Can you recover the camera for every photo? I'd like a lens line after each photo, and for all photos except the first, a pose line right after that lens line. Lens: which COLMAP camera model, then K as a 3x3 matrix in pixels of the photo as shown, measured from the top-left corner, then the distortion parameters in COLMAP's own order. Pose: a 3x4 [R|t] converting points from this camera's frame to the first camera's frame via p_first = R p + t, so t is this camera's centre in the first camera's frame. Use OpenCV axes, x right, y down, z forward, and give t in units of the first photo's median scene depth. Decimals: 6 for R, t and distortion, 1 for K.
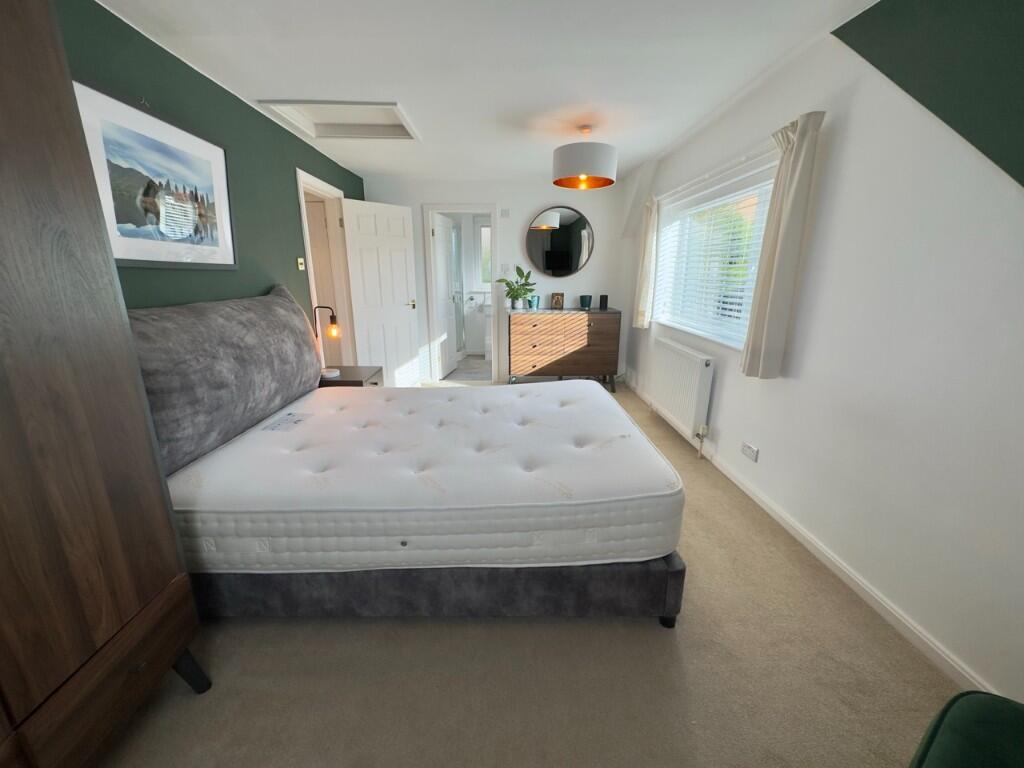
lens RADIAL K [[405.8, 0, 511.0], [0, 405.8, 380.9], [0, 0, 1]] dist [-0.002889, 0.000694]
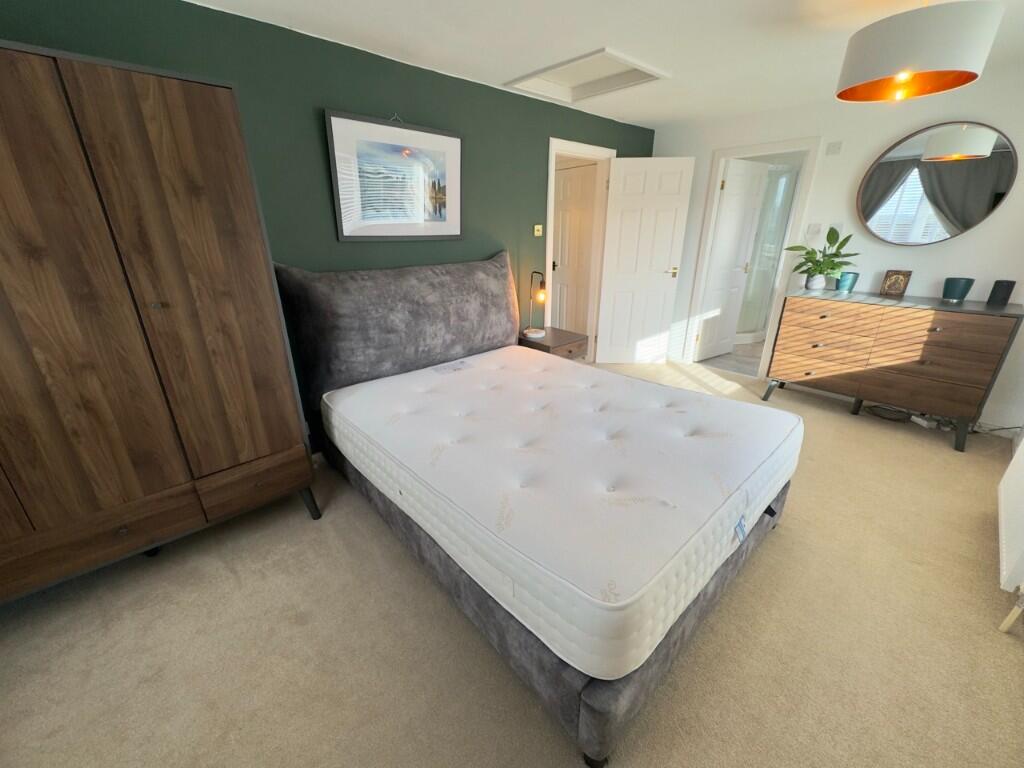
lens RADIAL K [[405.8, 0, 511.8], [0, 405.8, 381.9], [0, 0, 1]] dist [-0.002889, 0.000694]
pose [[0.663623, 0.261925, -0.700714, 0.439899], [-0.184771, 0.965068, 0.185749, -0.118635], [0.724889, 0.006204, 0.688838, 0.273055]]
